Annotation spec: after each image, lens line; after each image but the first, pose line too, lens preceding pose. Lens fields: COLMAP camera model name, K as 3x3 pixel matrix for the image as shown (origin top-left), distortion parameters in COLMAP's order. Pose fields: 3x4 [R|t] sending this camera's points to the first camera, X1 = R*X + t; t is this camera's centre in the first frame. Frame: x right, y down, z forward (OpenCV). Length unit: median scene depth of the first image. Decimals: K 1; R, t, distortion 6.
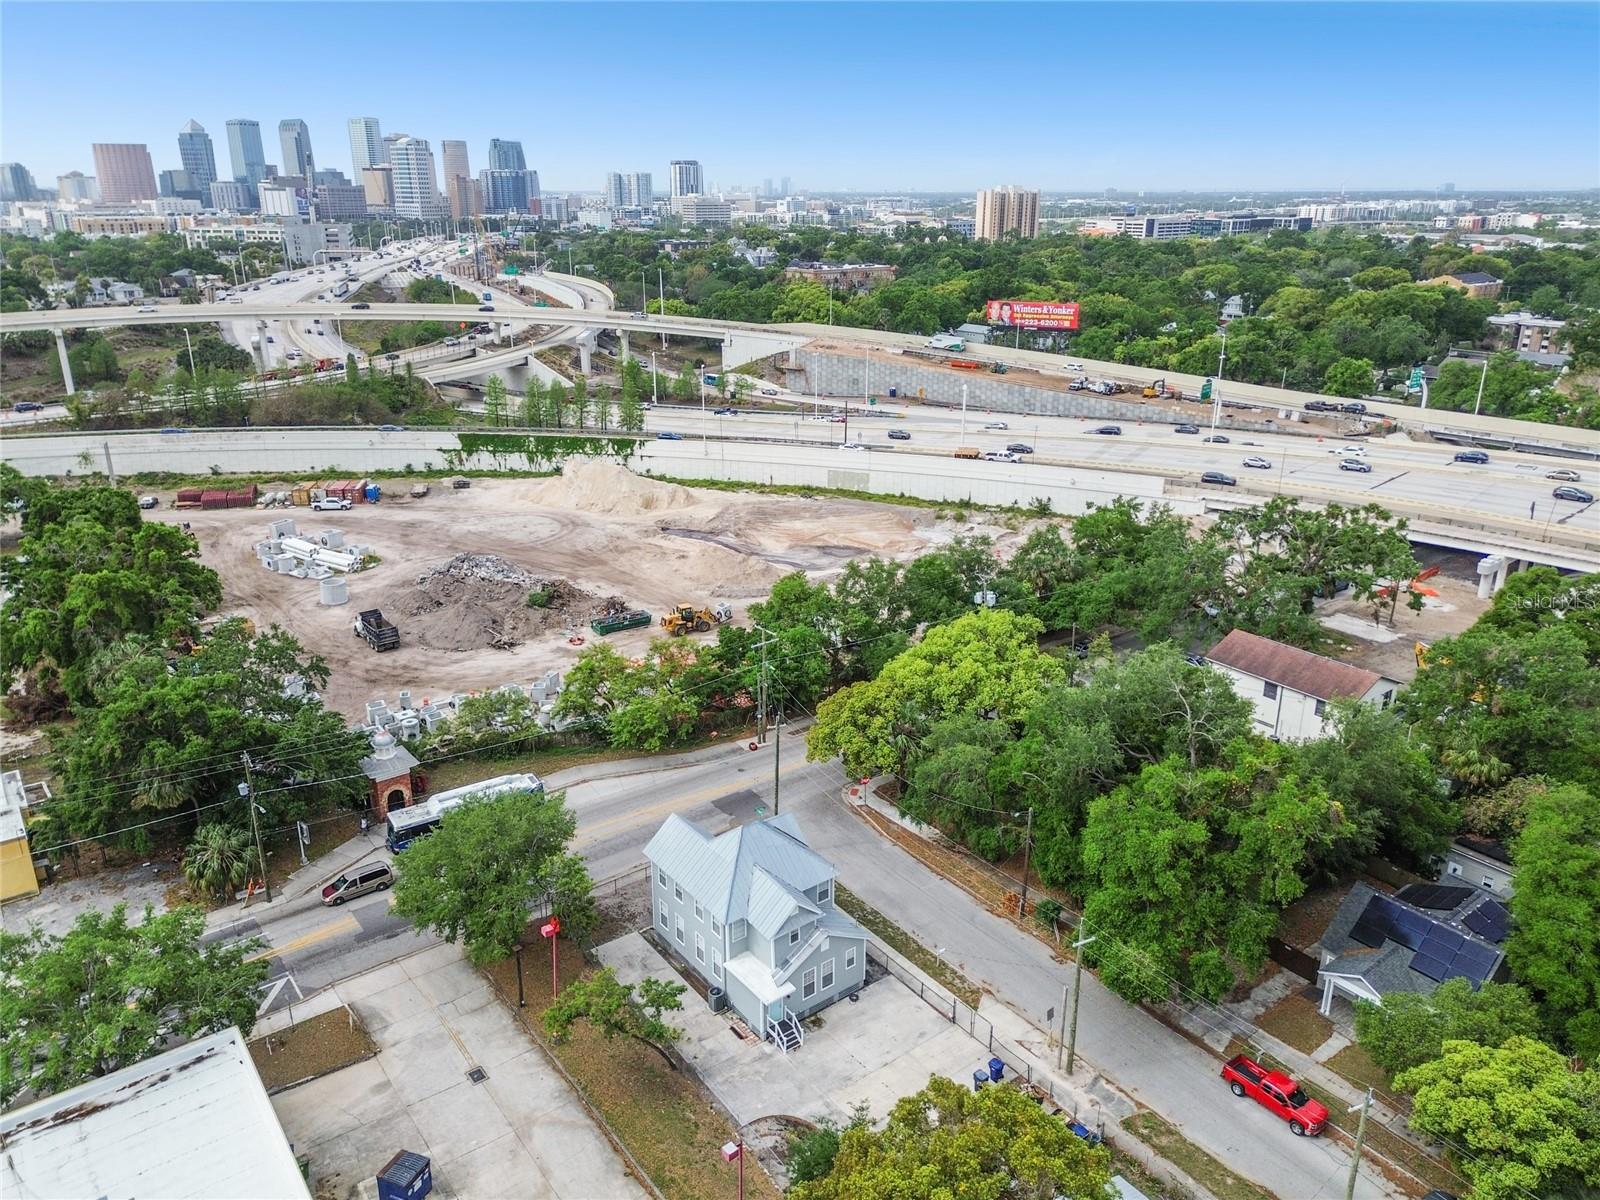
lens RADIAL K [[1144.8, 0, 797.2], [0, 1144.8, 593.1], [0, 0, 1]] dist [0.090717, -0.091891]
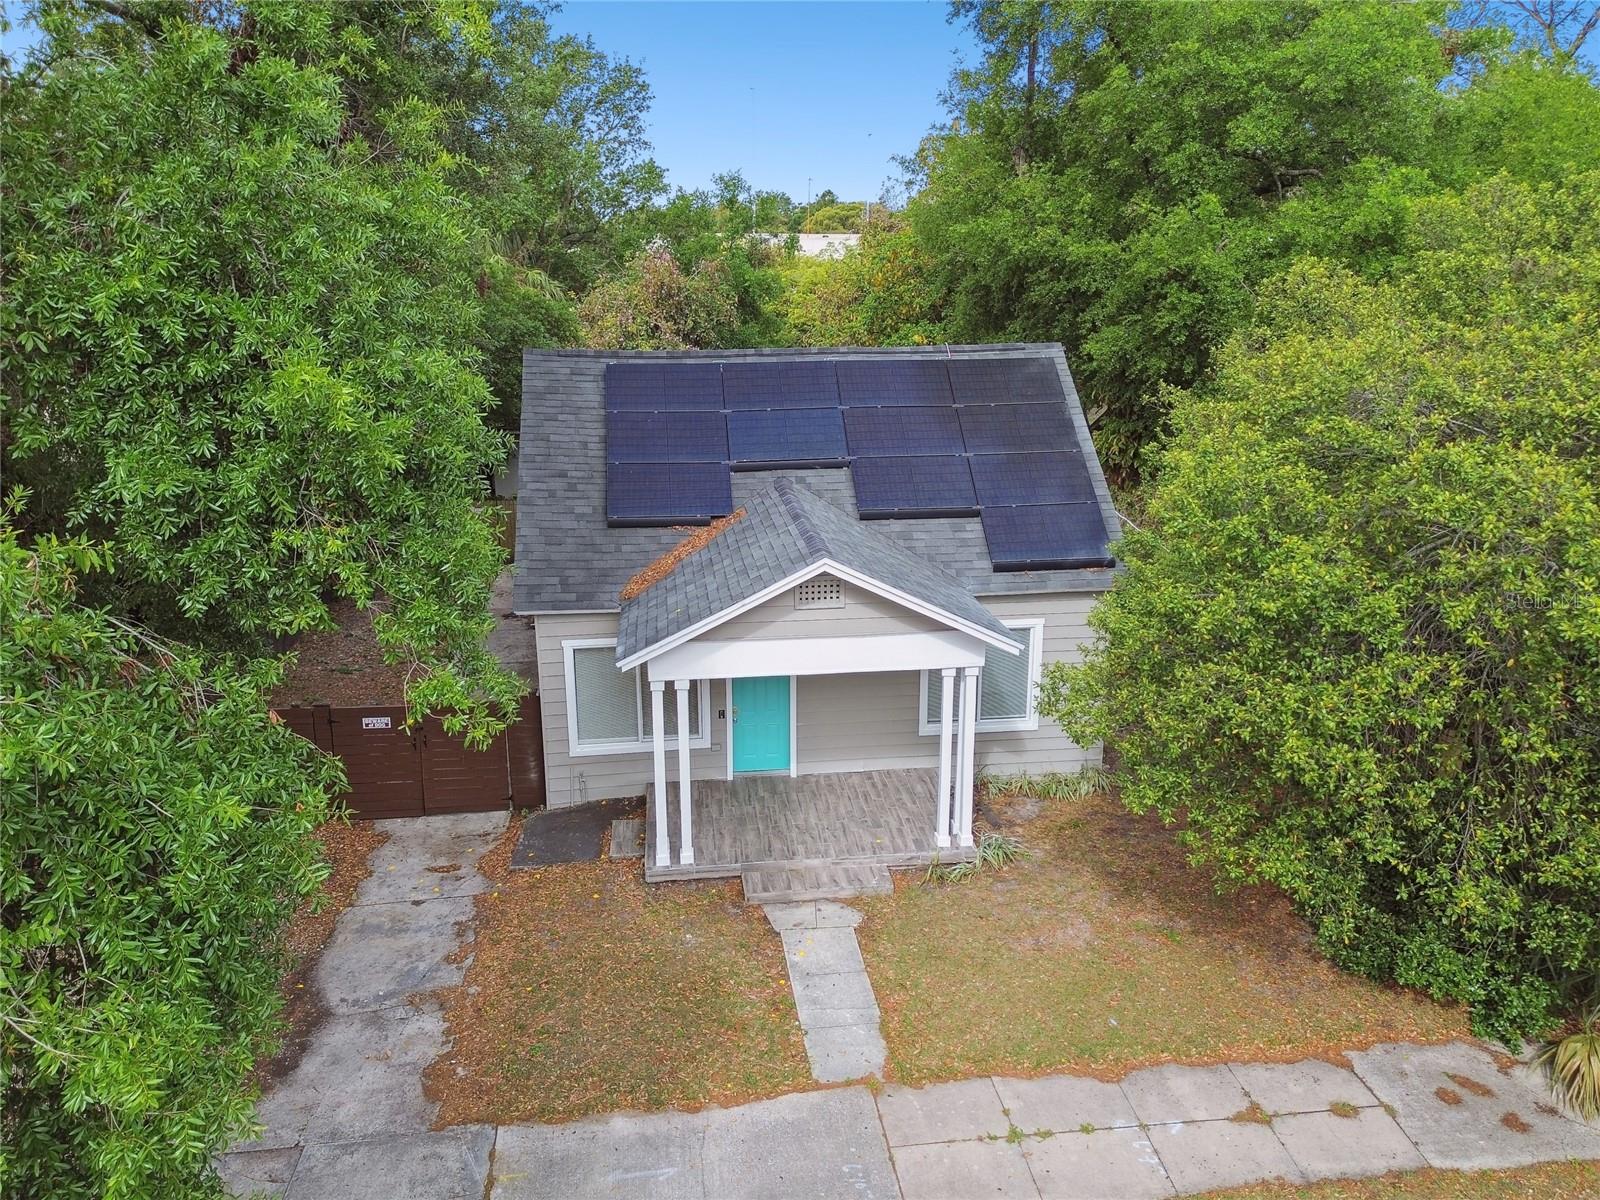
lens RADIAL K [[1144.8, 0, 797.2], [0, 1144.8, 593.1], [0, 0, 1]] dist [0.090717, -0.091891]
pose [[0.500889, -0.249436, 0.828789, 0.295711], [0.289367, 0.950731, 0.111254, 0.288668], [-0.815706, 0.184098, 0.548389, 0.836673]]
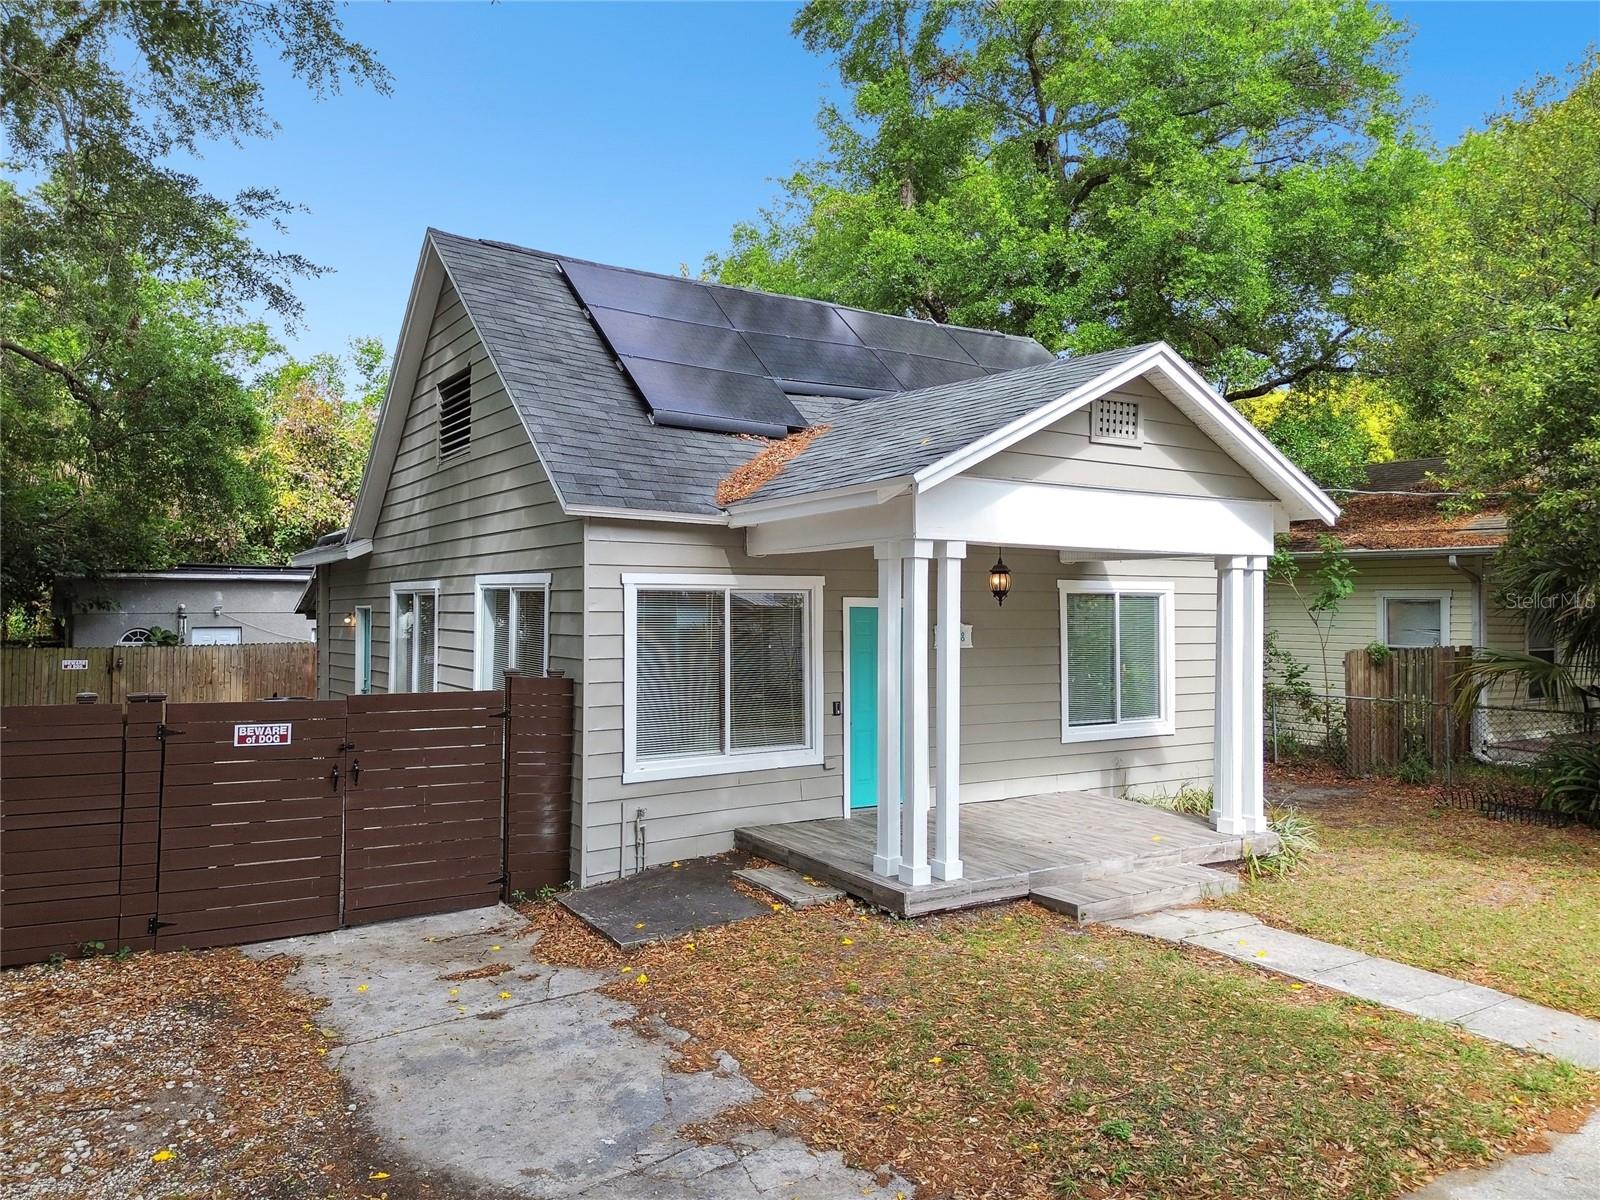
lens RADIAL K [[1144.8, 0, 797.2], [0, 1144.8, 593.1], [0, 0, 1]] dist [0.090717, -0.091891]
pose [[0.067777, 0.008726, 0.997662, 0.323105], [0.323772, 0.945651, -0.030267, 0.321157], [-0.943705, 0.325066, 0.061268, 0.968632]]
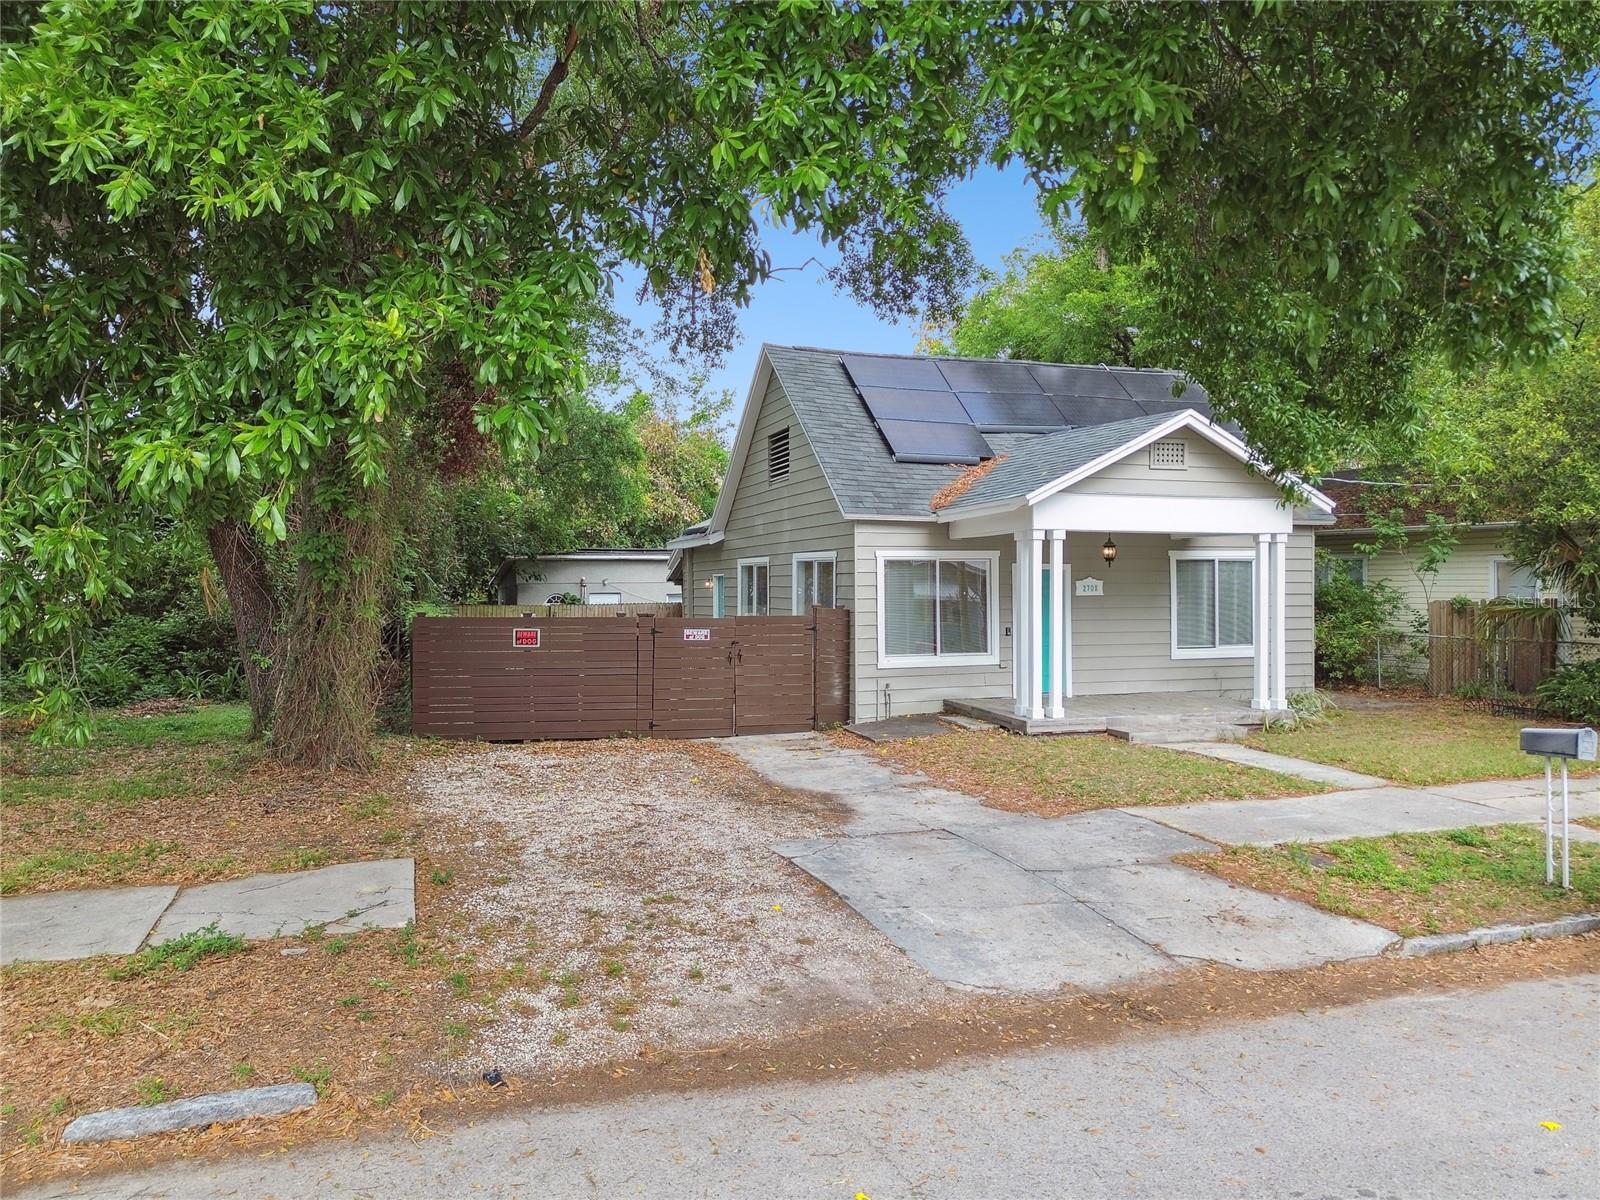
lens RADIAL K [[1144.8, 0, 797.2], [0, 1144.8, 593.1], [0, 0, 1]] dist [0.090717, -0.091891]
pose [[0.305029, -0.012017, 0.952267, 0.227572], [0.316291, 0.944441, -0.089395, 0.332295], [-0.898286, 0.328462, 0.291882, 0.944490]]
